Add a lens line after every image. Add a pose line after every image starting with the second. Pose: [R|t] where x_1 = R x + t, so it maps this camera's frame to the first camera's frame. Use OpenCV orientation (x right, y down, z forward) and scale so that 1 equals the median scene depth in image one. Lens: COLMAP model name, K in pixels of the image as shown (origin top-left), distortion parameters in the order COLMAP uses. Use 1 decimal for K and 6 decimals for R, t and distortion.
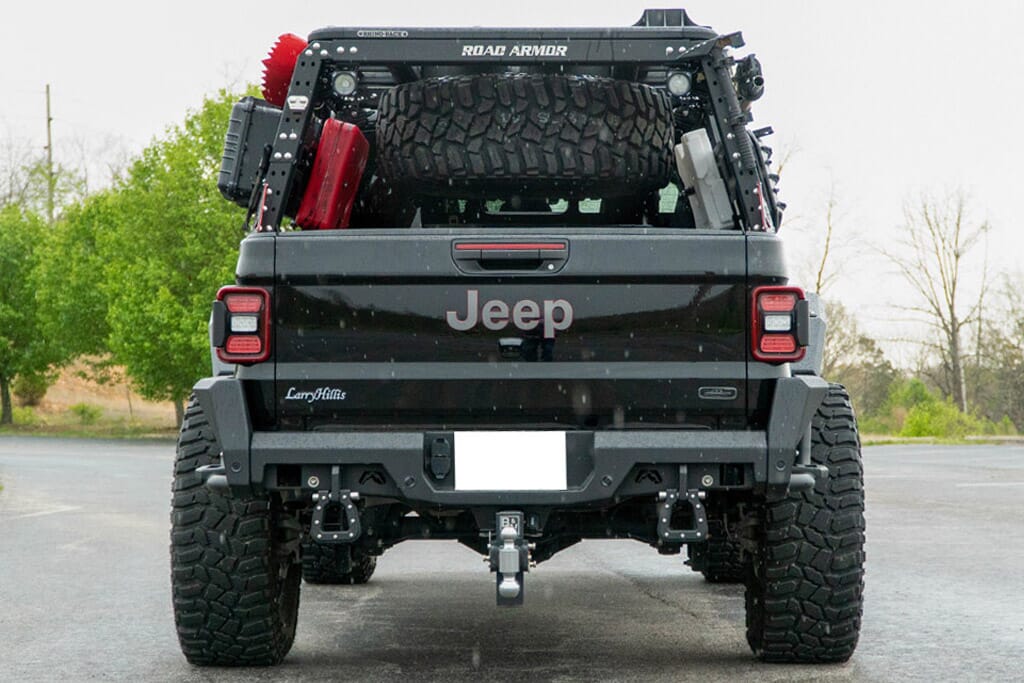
lens RADIAL K [[2523.2, 0, 519.7], [0, 2523.2, 387.1], [0, 0, 1]] dist [0.151576, 0.000000]
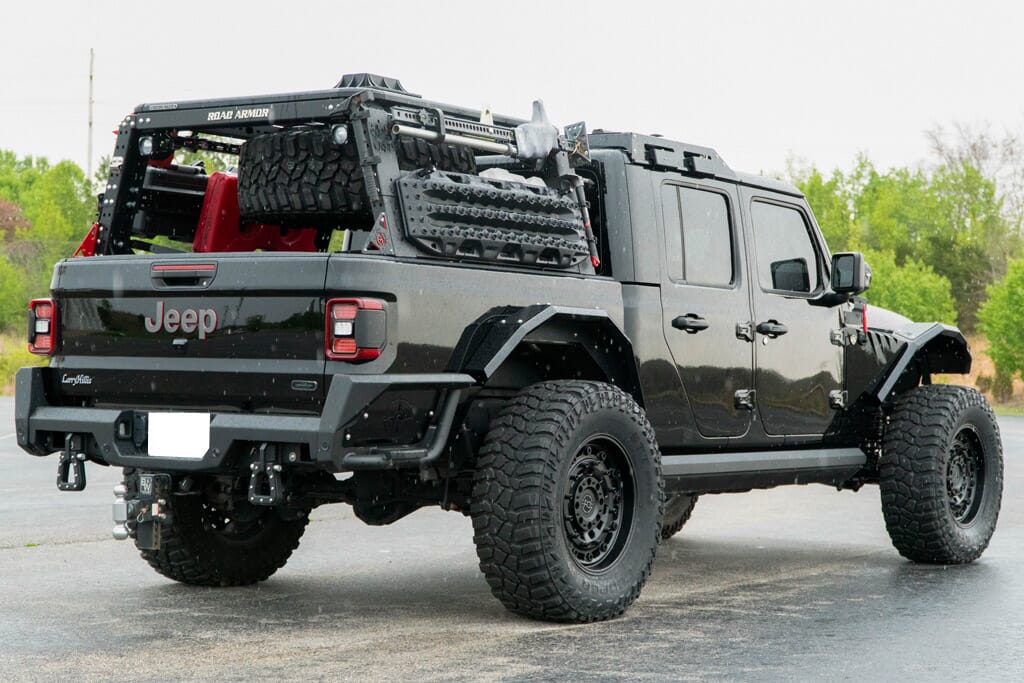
lens RADIAL K [[2087.0, 0, 512.4], [0, 2087.0, 339.5], [0, 0, 1]] dist [-0.049439, 0.000000]
pose [[0.825925, 0.010142, -0.563689, 0.730406], [-0.022866, 0.999618, -0.015517, -0.006518], [0.563316, 0.025705, 0.825841, 0.220087]]
